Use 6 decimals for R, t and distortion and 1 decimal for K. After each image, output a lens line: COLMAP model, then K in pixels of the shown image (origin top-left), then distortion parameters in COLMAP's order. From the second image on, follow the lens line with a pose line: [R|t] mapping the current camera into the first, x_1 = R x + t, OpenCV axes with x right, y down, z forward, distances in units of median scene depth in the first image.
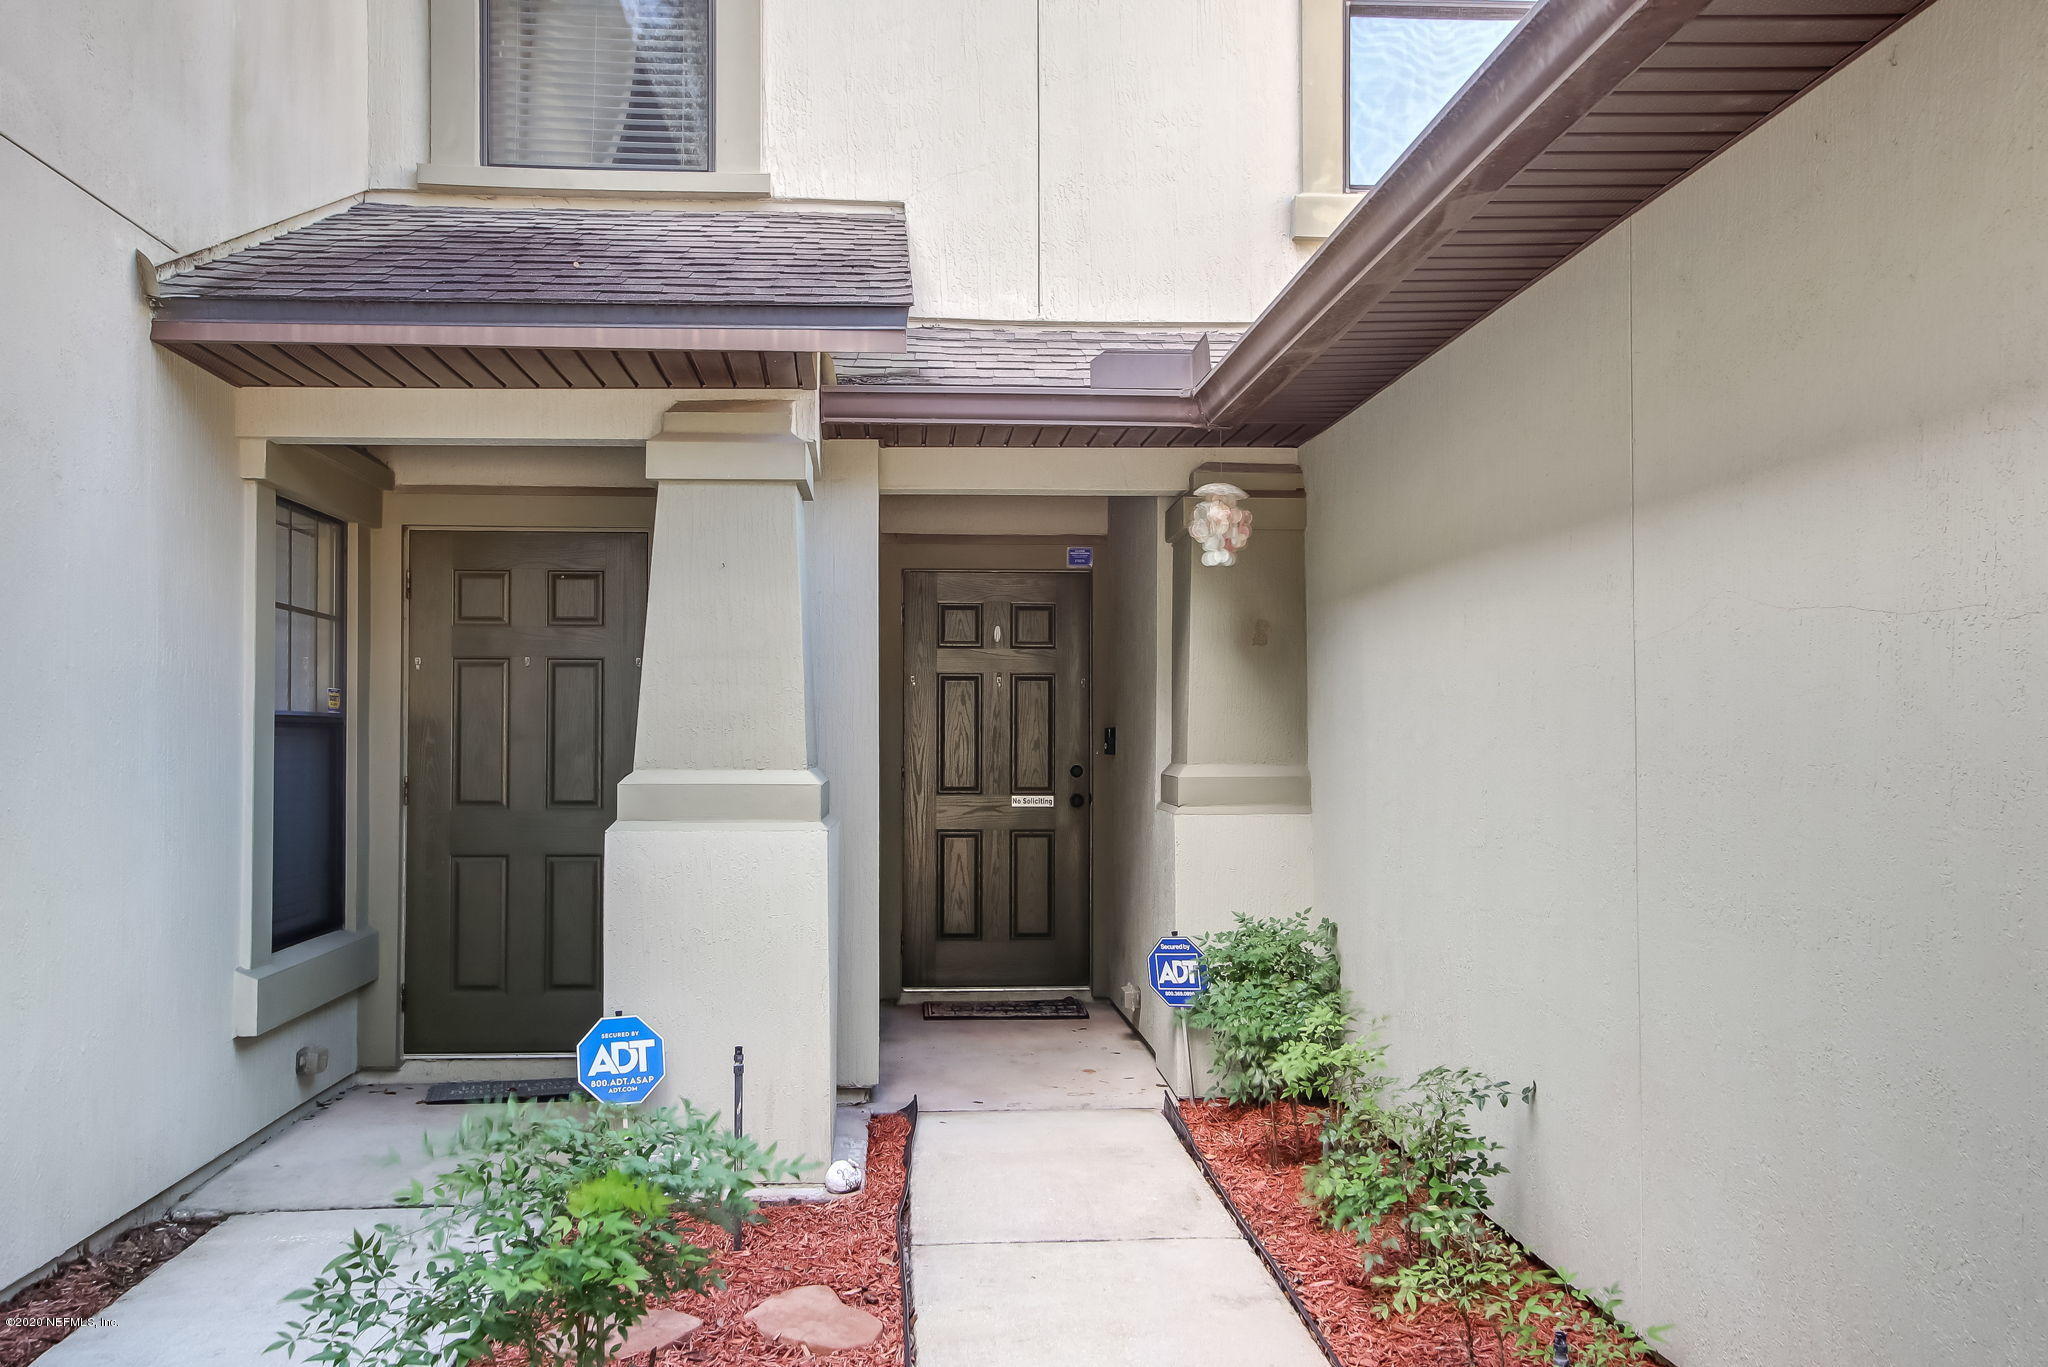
lens RADIAL K [[1774.4, 0, 978.0], [0, 1774.4, 682.8], [0, 0, 1]] dist [0.124306, 0.000174]
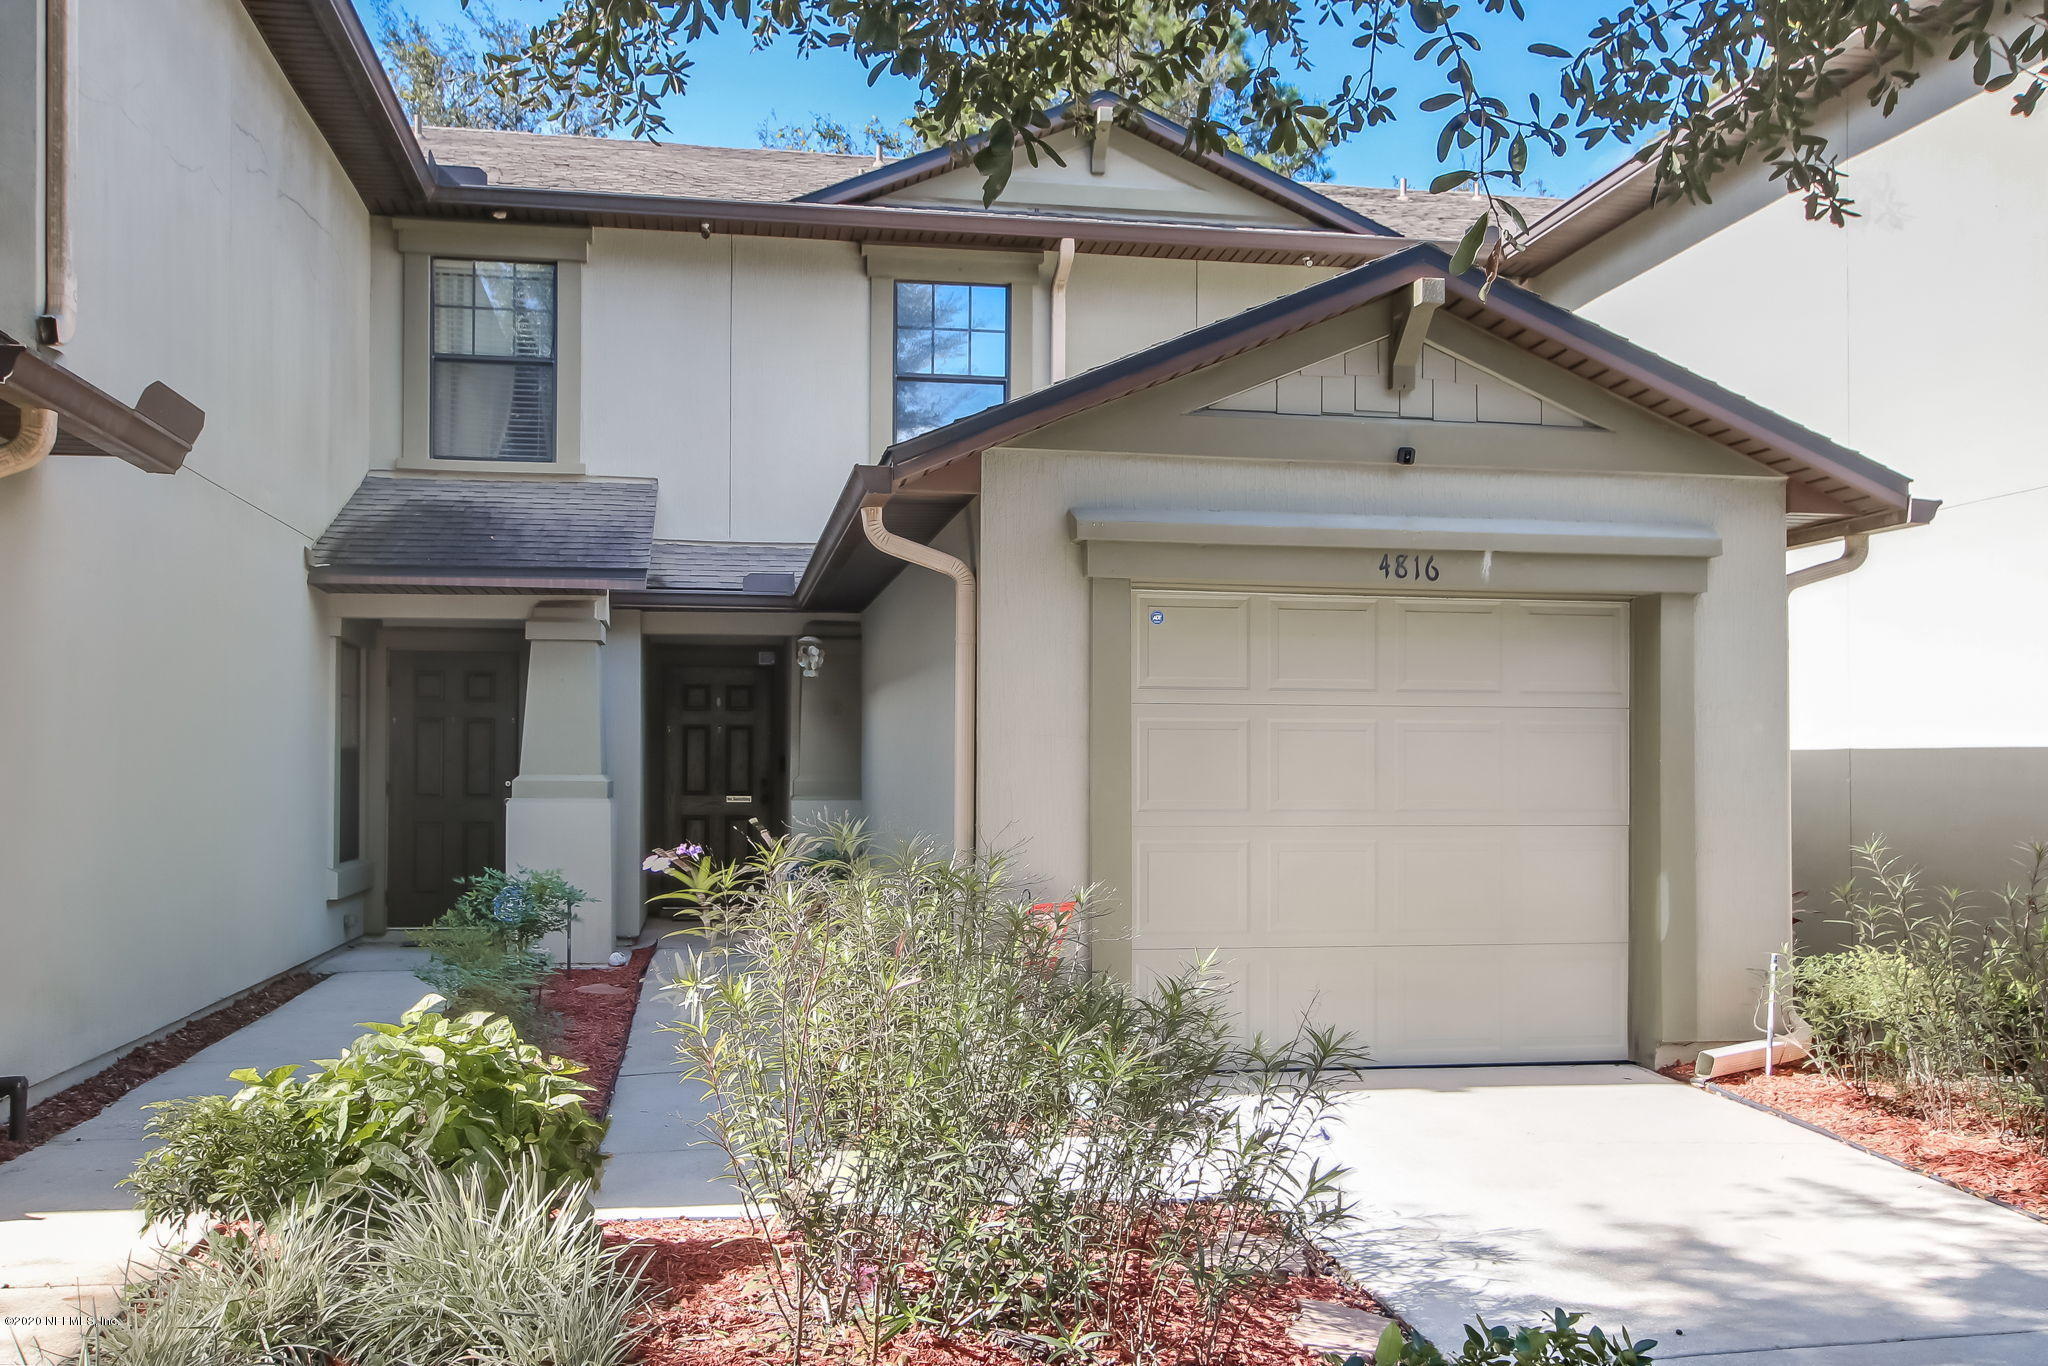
lens RADIAL K [[1802.6, 0, 1028.4], [0, 1802.6, 743.1], [0, 0, 1]] dist [0.002135, 0.003008]
pose [[0.992078, 0.004166, 0.125551, 0.117710], [-0.006338, 0.999837, 0.016905, -0.024728], [-0.125460, -0.017567, 0.991943, -1.014480]]
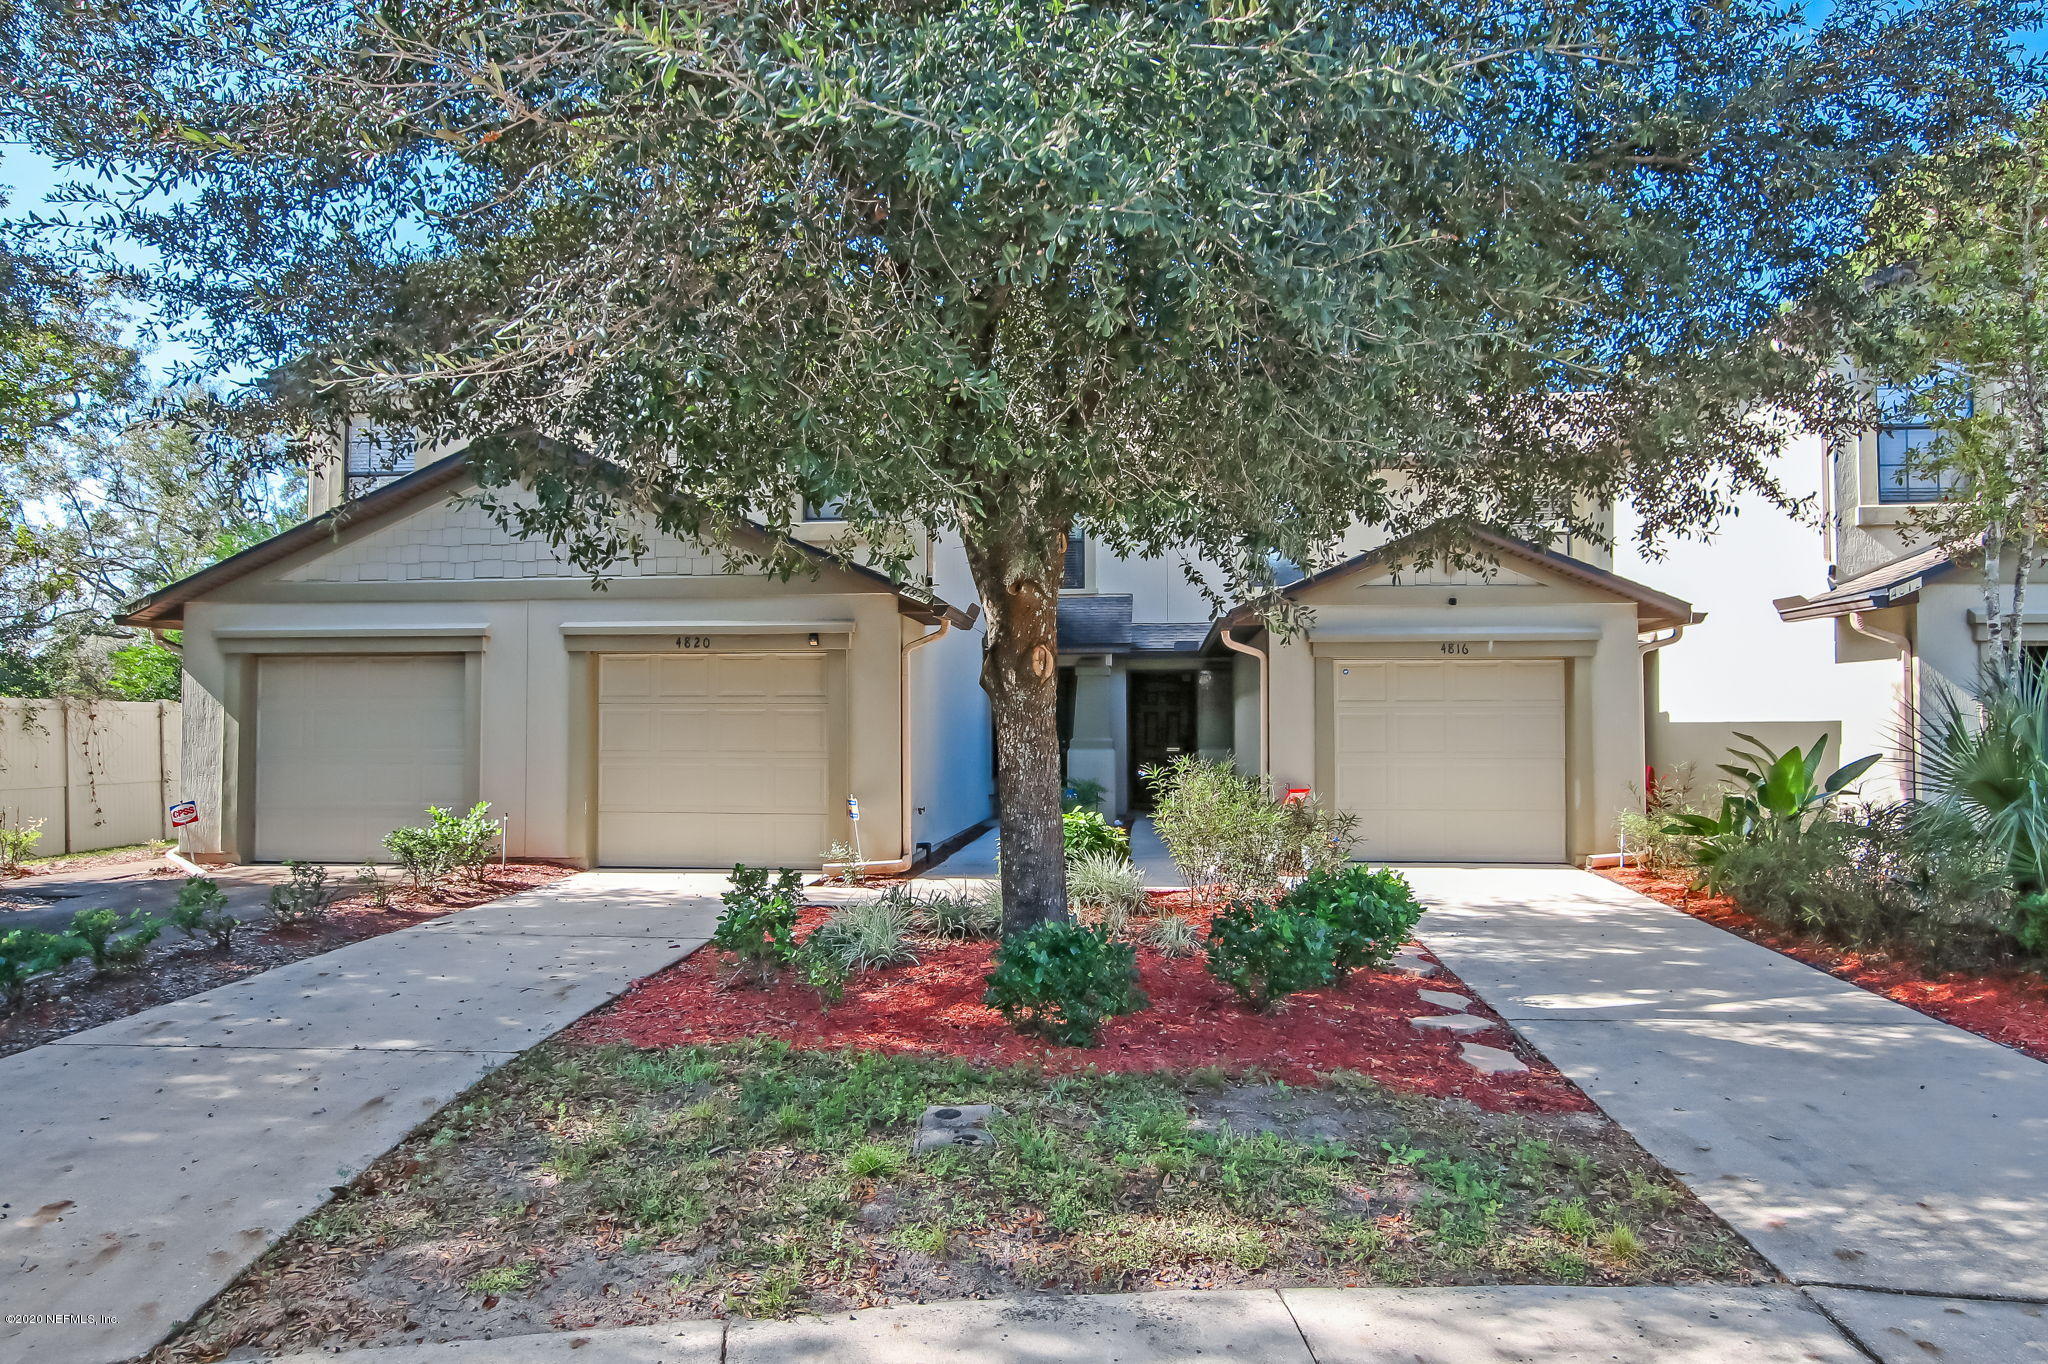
lens RADIAL K [[1174.1, 0, 1104.6], [0, 1174.1, 686.2], [0, 0, 1]] dist [-0.002325, -0.000205]
pose [[0.995929, -0.001431, -0.090133, 0.138863], [0.001237, 0.999997, -0.002215, -0.058705], [0.090136, 0.002095, 0.995927, -1.721576]]
